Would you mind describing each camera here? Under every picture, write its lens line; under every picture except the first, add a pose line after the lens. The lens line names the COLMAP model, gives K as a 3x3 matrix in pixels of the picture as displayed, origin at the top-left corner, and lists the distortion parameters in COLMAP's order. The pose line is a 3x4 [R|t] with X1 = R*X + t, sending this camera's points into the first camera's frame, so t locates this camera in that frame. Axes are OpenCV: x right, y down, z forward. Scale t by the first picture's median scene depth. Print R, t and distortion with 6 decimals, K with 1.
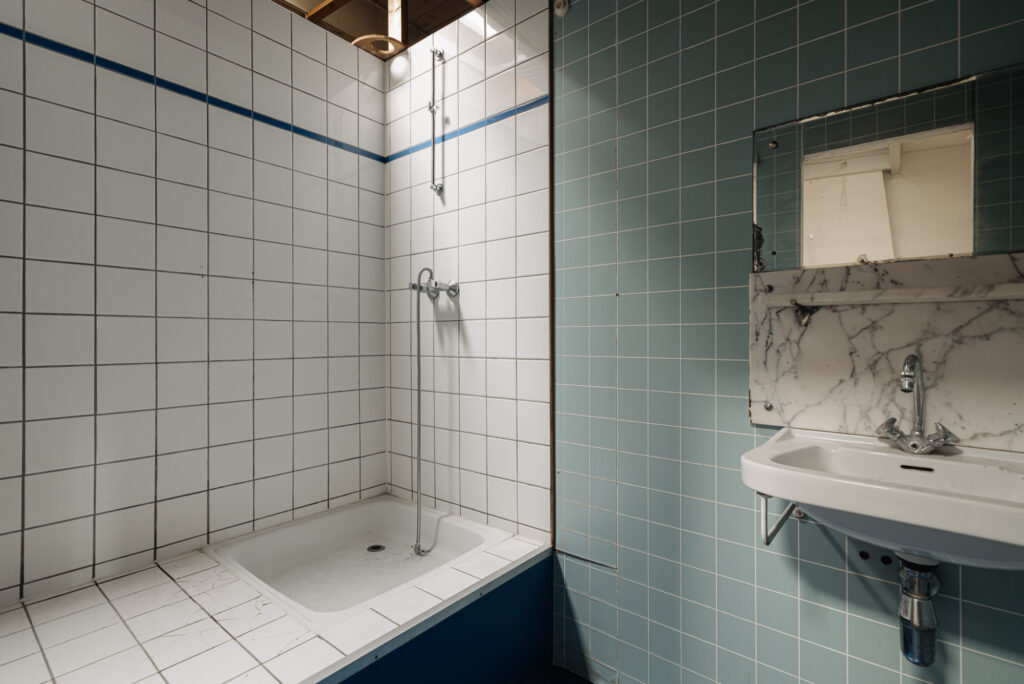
lens RADIAL K [[481.5, 0, 512.0], [0, 481.5, 342.0], [0, 0, 1]] dist [0.022379, 0.000210]
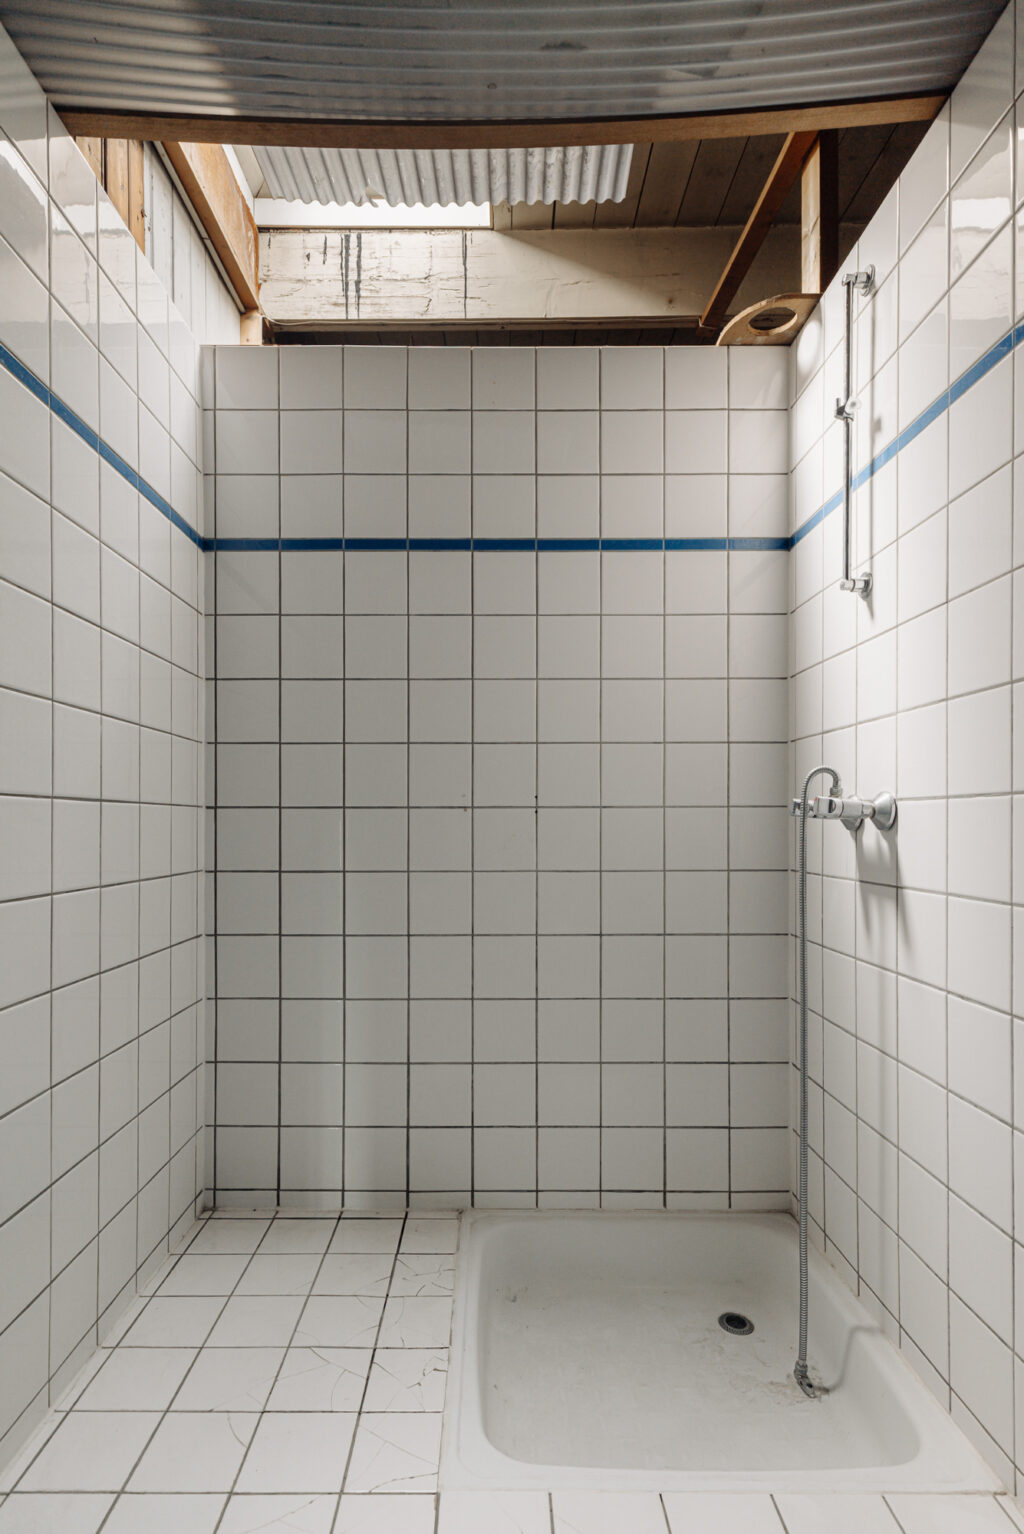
lens RADIAL K [[791.4, 0, 505.6], [0, 791.4, 830.4], [0, 0, 1]] dist [0.014435, -0.000384]
pose [[0.640028, 0.012511, -0.768249, 0.205473], [-0.008883, 0.999921, 0.008883, -0.098091], [0.768300, 0.001139, 0.640089, 0.288097]]
